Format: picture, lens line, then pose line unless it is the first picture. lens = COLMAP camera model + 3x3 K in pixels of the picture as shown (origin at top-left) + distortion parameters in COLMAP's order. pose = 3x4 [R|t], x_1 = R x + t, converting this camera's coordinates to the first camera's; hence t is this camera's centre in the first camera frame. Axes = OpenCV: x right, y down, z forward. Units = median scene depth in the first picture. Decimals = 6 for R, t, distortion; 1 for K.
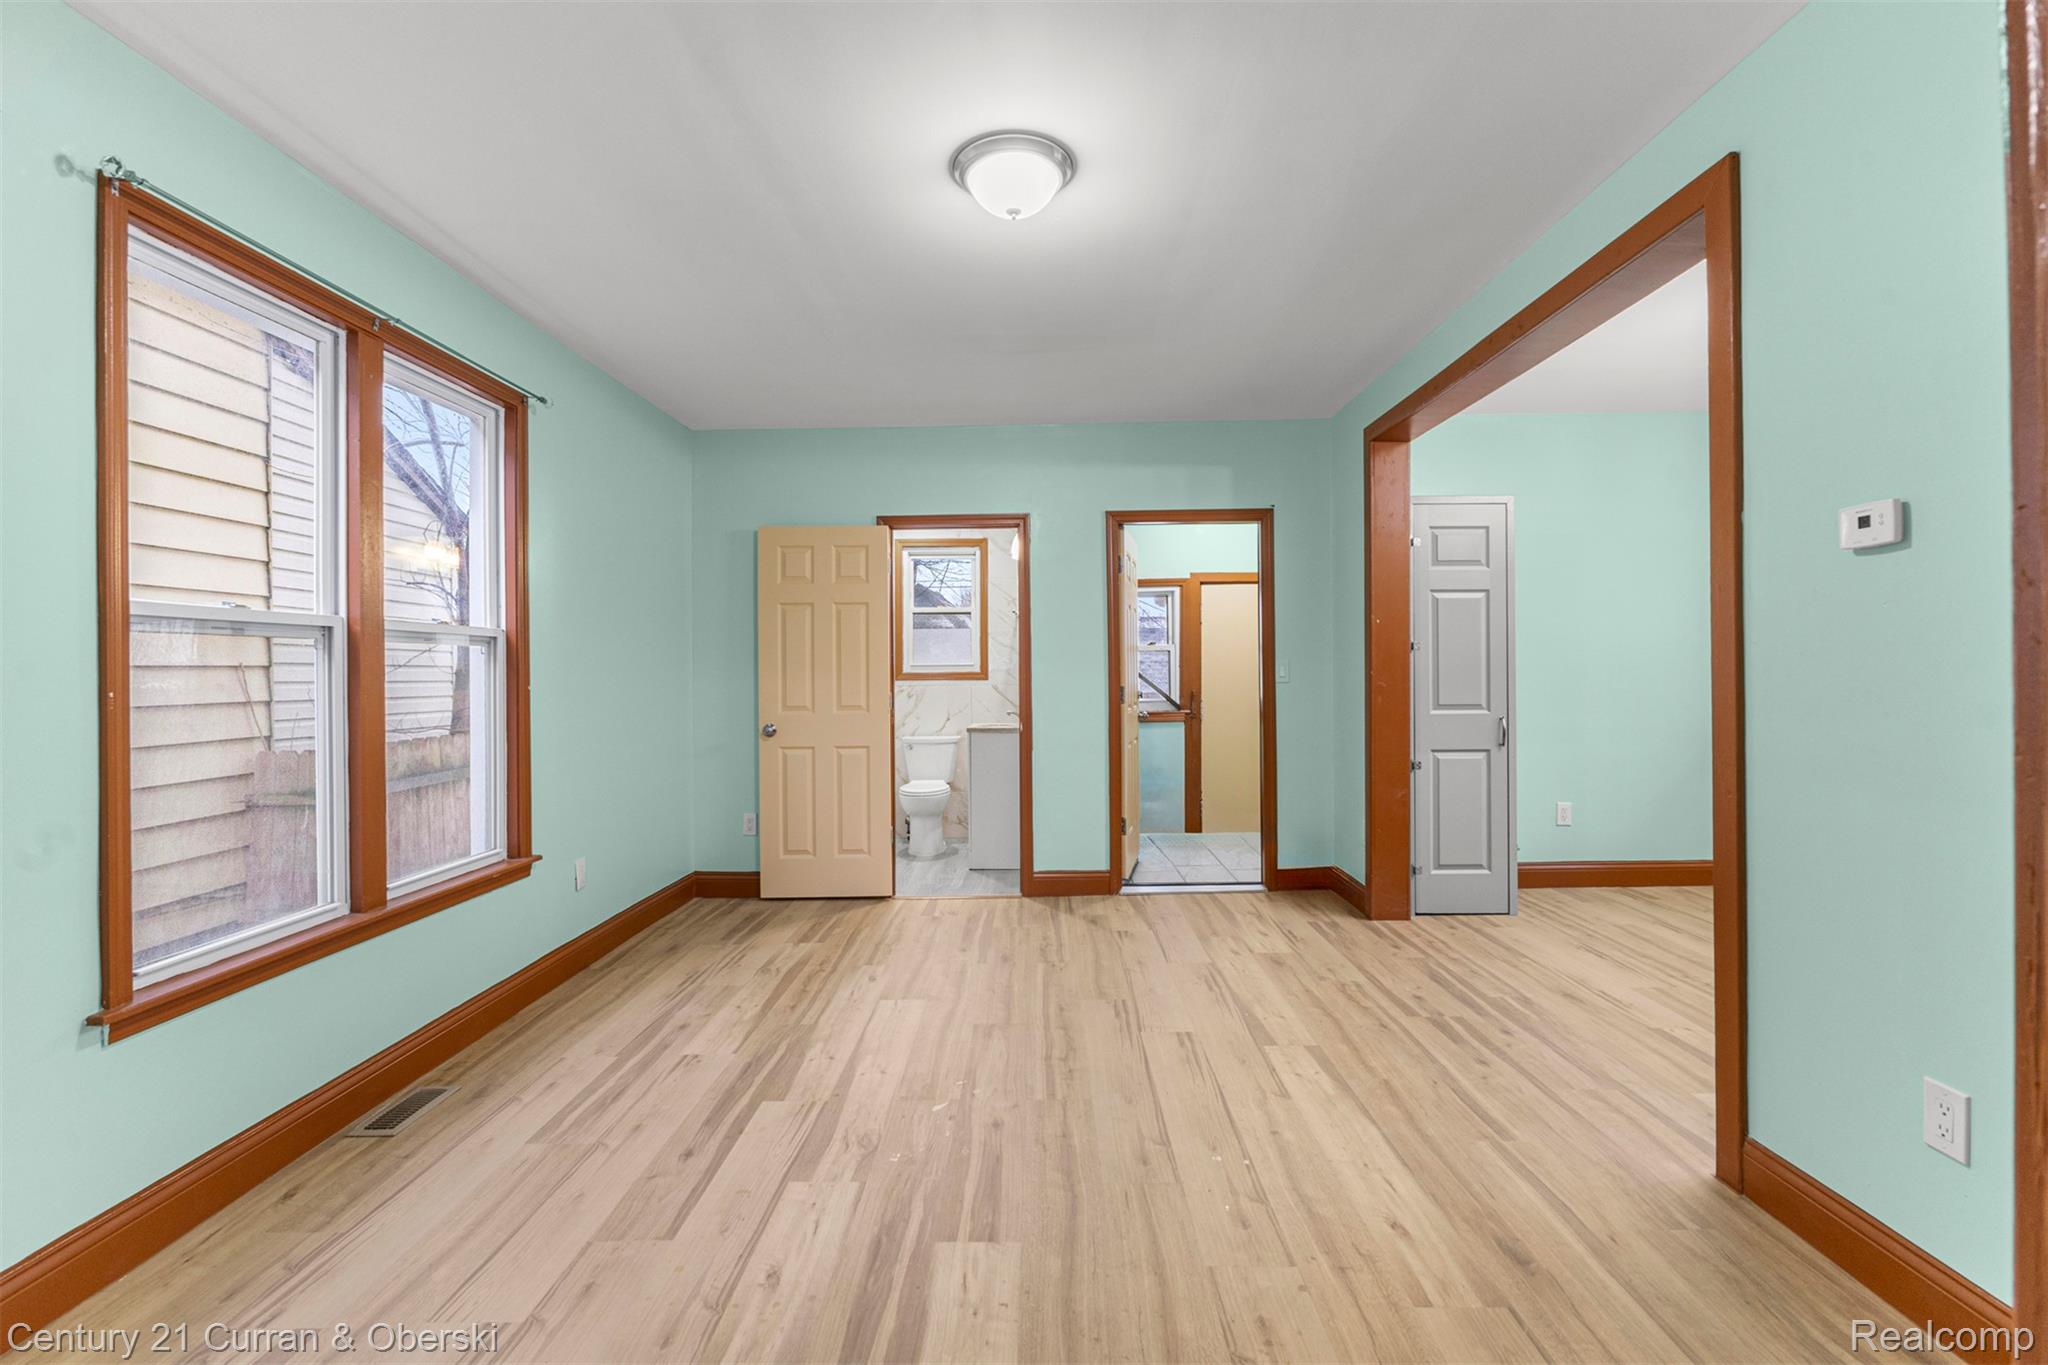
lens RADIAL K [[909.3, 0, 1018.5], [0, 909.3, 677.7], [0, 0, 1]] dist [-0.009212, 0.000551]
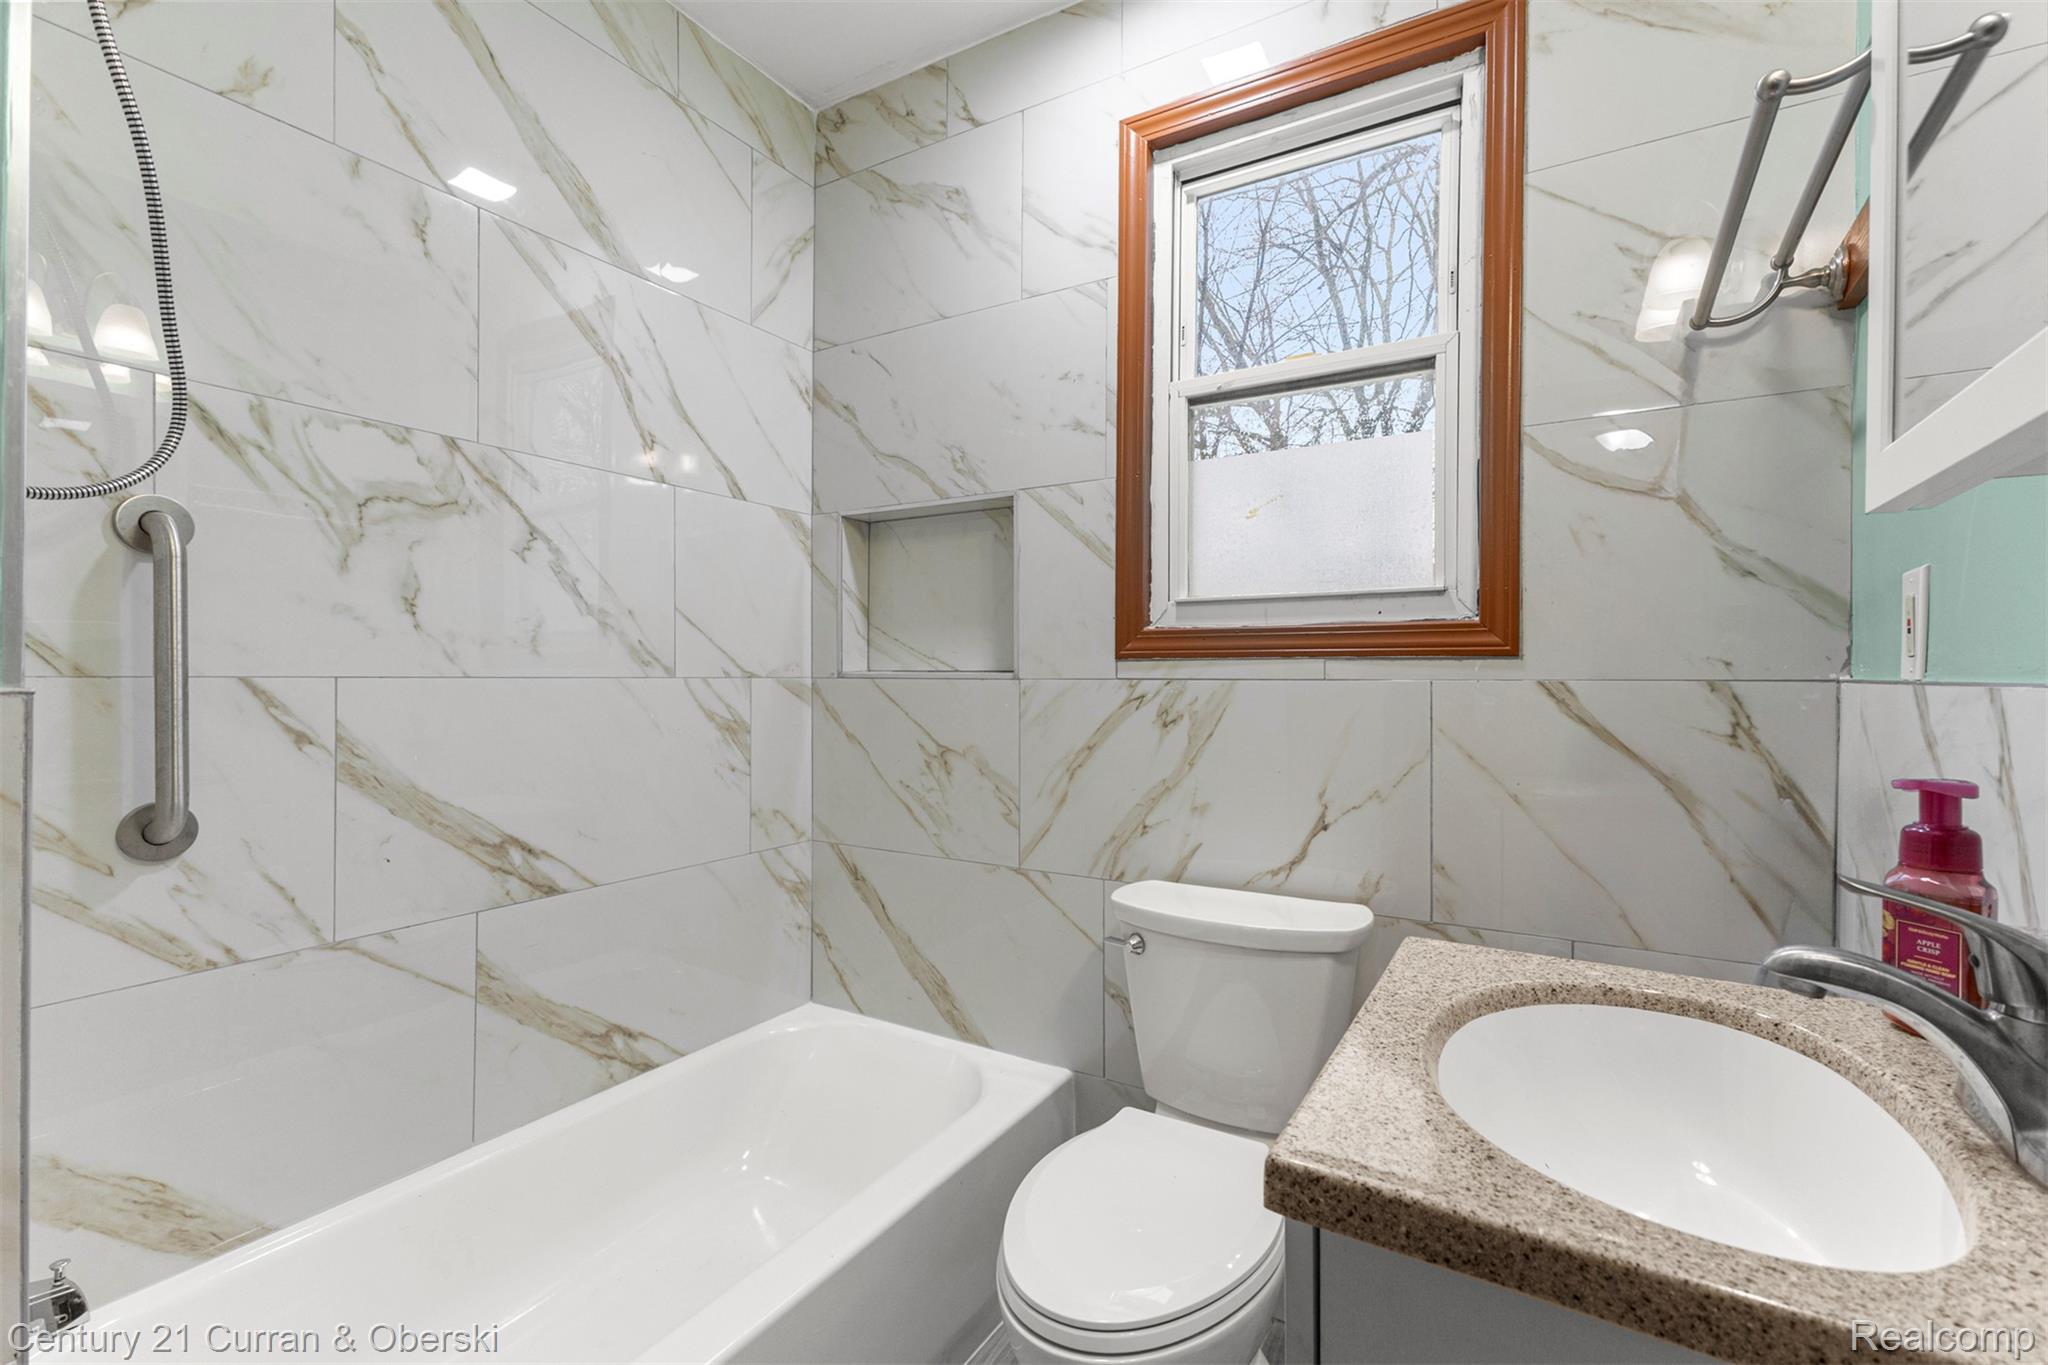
lens RADIAL K [[878.9, 0, 1030.1], [0, 878.9, 674.9], [0, 0, 1]] dist [0.012745, -0.004180]
pose [[0.855335, 0.006978, -0.518028, -0.045071], [-0.009993, 0.999945, -0.003030, 0.015397], [0.517979, 0.007769, 0.855358, 1.420503]]
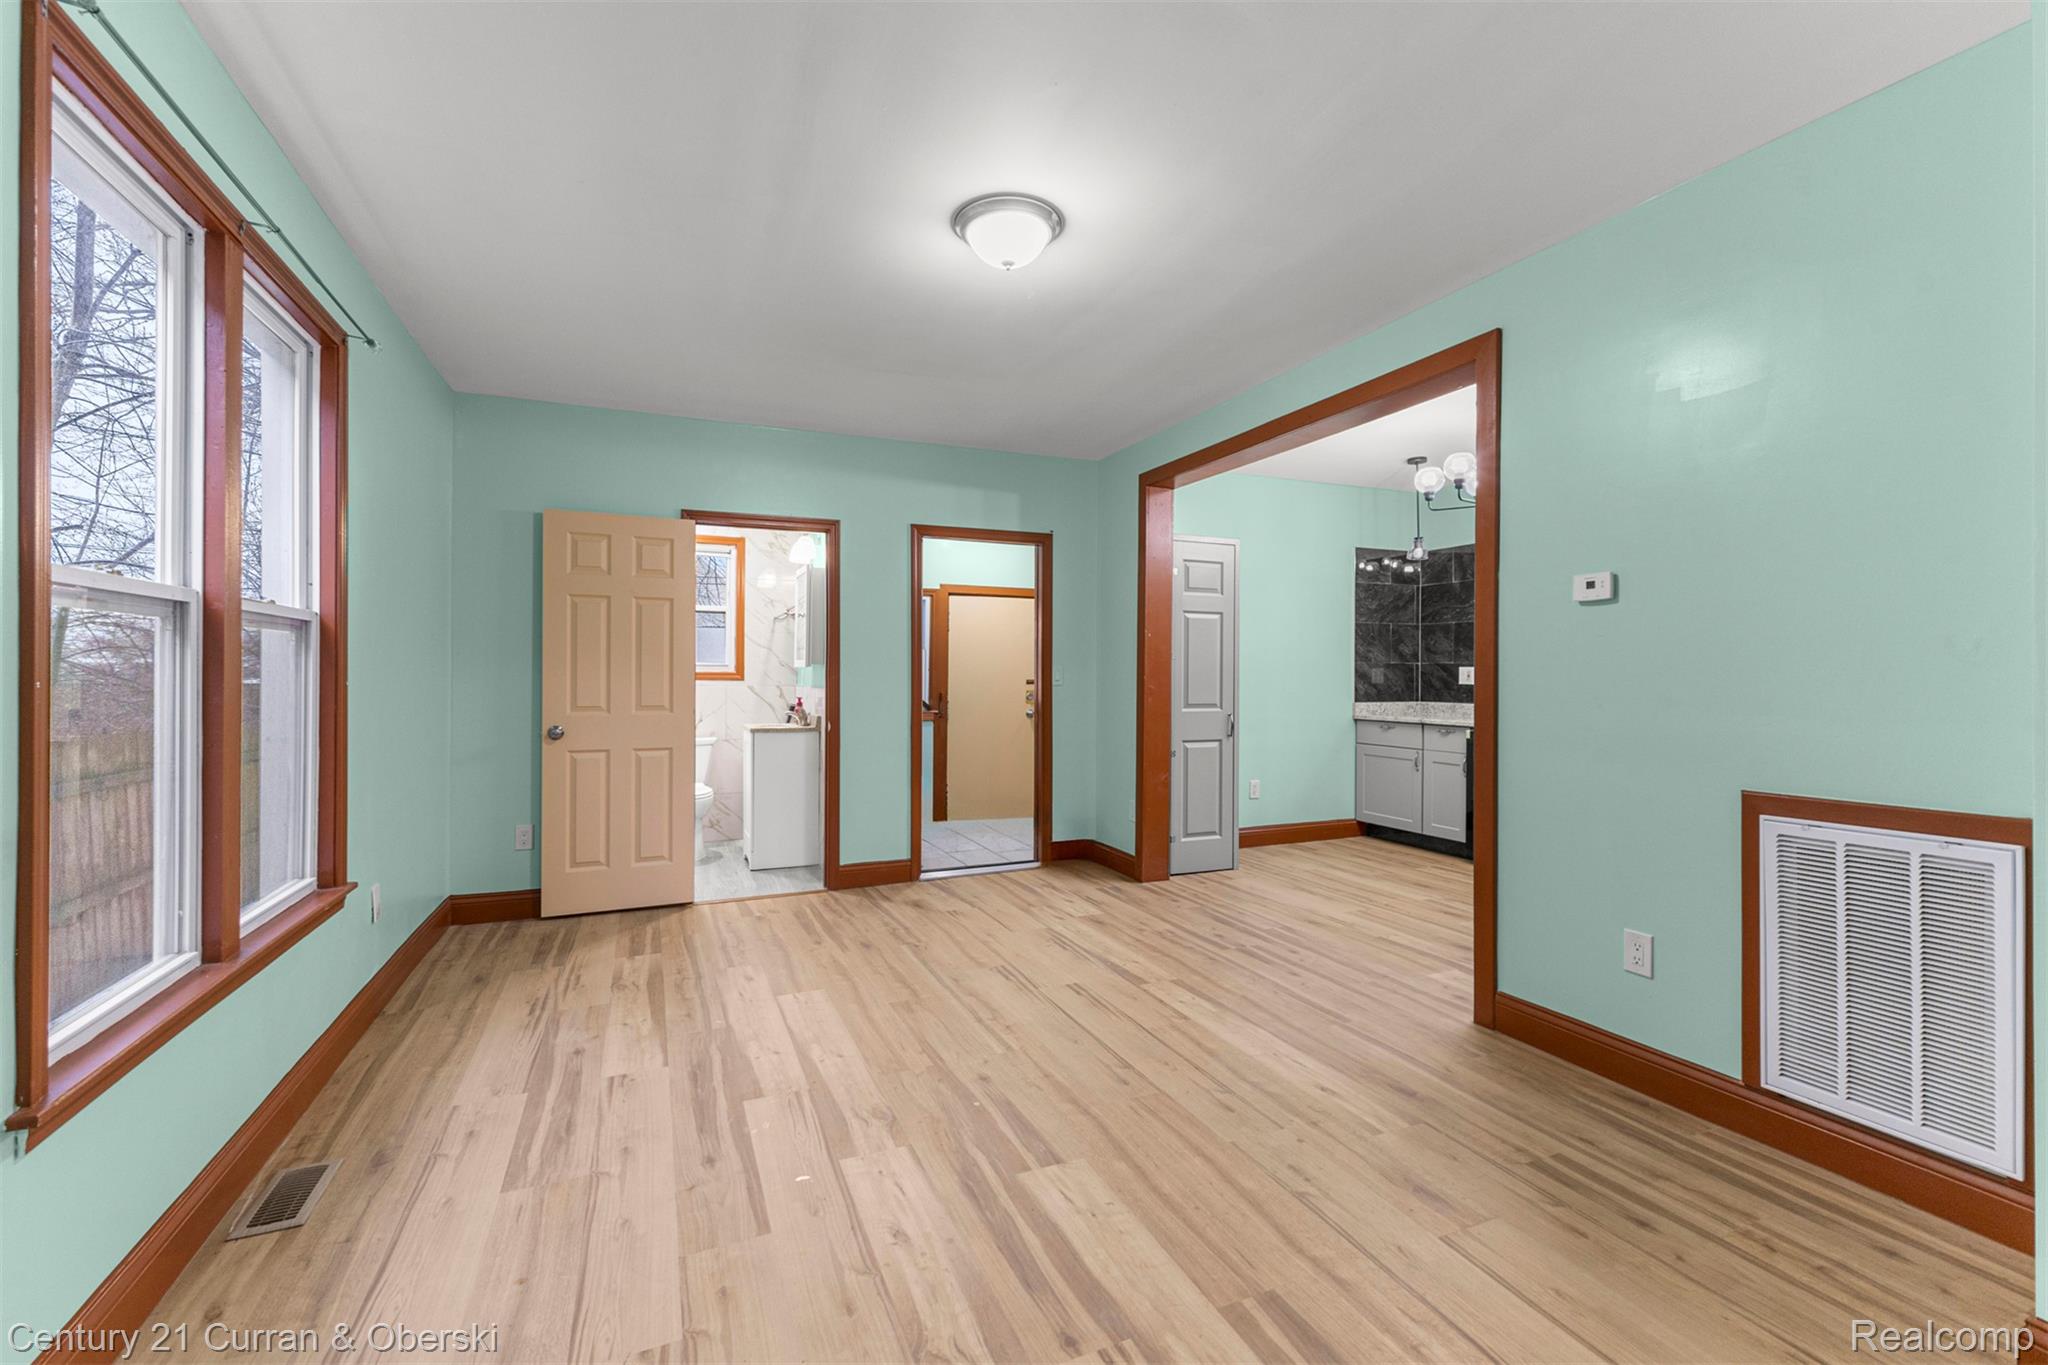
lens RADIAL K [[878.9, 0, 1029.9], [0, 878.9, 682.3], [0, 0, 1]] dist [0.012745, -0.004180]
pose [[0.911414, 0.009447, 0.411383, -0.267208], [-0.009830, 0.999951, -0.001184, 0.004524], [-0.411374, -0.002964, 0.911462, -0.004983]]
